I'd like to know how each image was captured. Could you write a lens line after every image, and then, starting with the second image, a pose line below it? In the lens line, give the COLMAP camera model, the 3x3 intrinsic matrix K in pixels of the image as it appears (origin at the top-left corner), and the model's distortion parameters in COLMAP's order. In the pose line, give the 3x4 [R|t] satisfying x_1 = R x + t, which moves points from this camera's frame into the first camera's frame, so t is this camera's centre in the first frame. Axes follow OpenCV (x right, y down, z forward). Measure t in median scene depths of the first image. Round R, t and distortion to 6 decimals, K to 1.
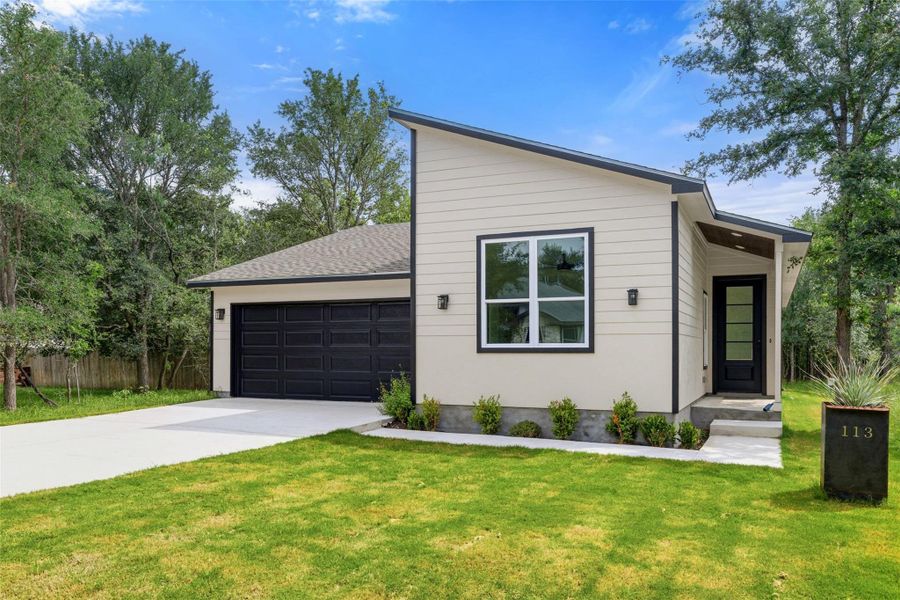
lens RADIAL K [[698.0, 0, 455.5], [0, 698.0, 342.9], [0, 0, 1]] dist [0.001225, -0.010621]
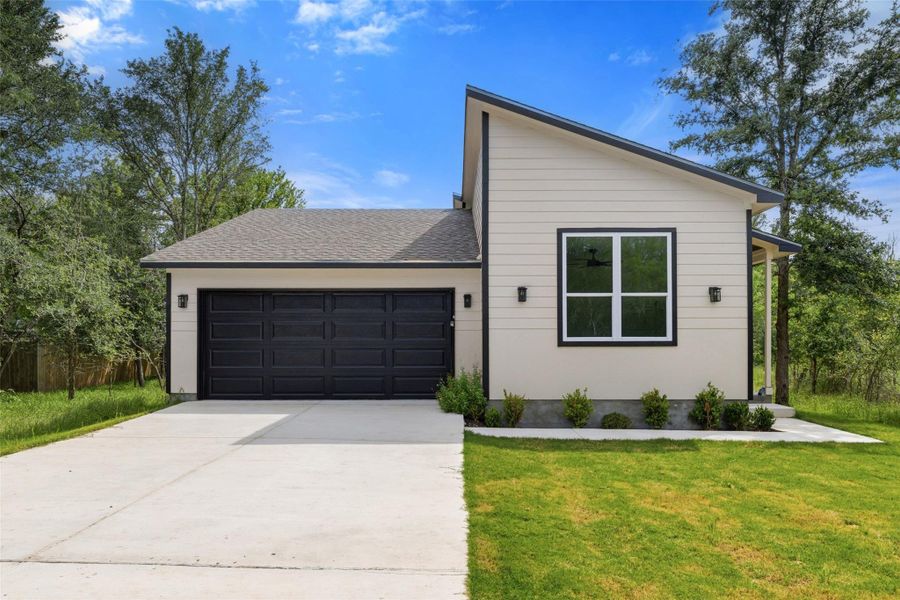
lens RADIAL K [[647.7, 0, 450.4], [0, 647.7, 334.4], [0, 0, 1]] dist [0.006272, 0.002850]
pose [[0.916404, 0.002483, 0.400248, -0.478245], [-0.001957, 0.999997, -0.001722, -0.000742], [-0.400251, 0.000794, 0.916405, 0.217155]]
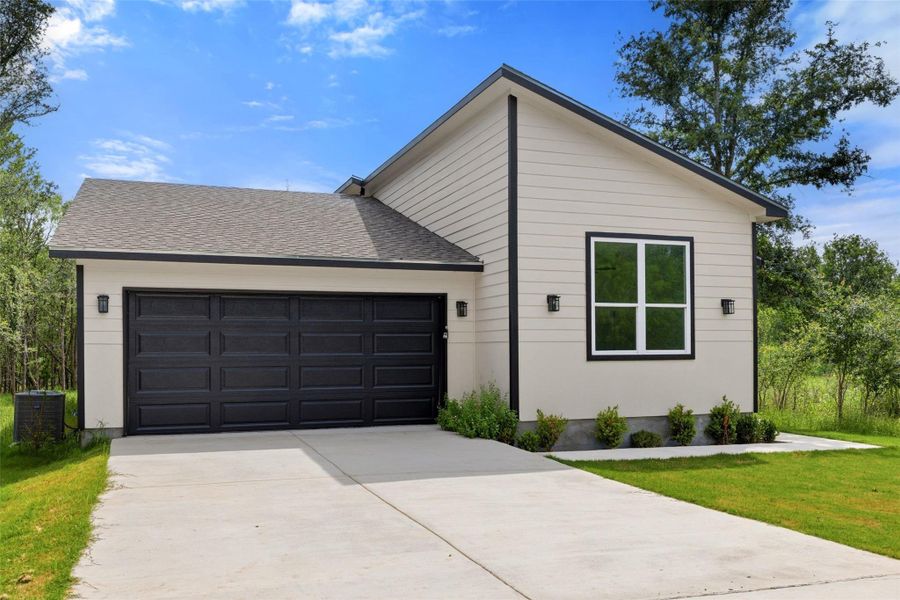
lens RADIAL K [[793.3, 0, 442.7], [0, 793.3, 352.2], [0, 0, 1]] dist [0.018362, -0.010663]
pose [[0.719342, -0.004292, 0.694643, -0.823437], [0.001449, 0.999988, 0.004678, -0.001789], [-0.694655, -0.002359, 0.719339, 0.386671]]
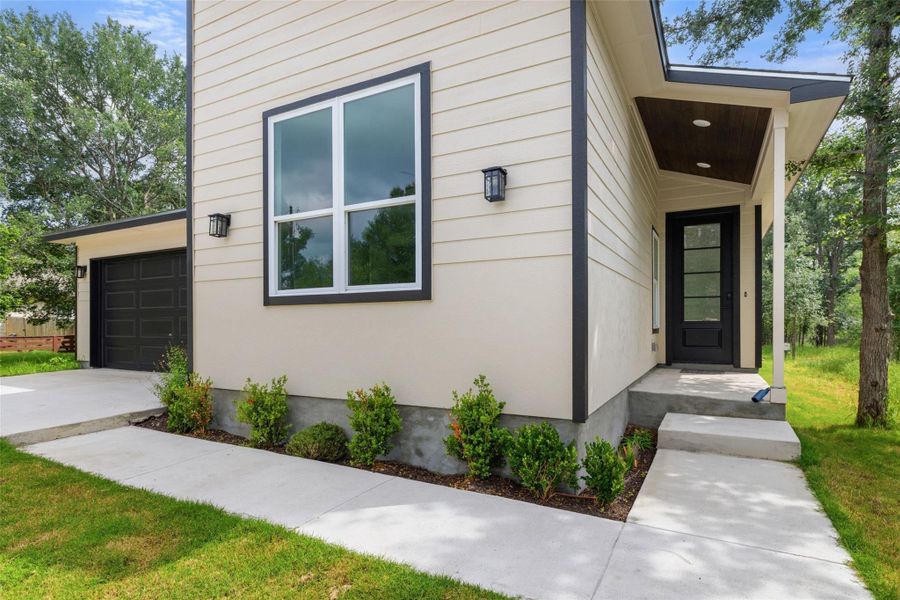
lens RADIAL K [[473.1, 0, 461.2], [0, 473.1, 321.3], [0, 0, 1]] dist [0.007337, -0.001140]
pose [[0.997987, -0.005450, -0.063182, 0.227611], [0.005748, 0.999973, 0.004533, 0.027187], [0.063156, -0.004887, 0.997992, 0.600459]]
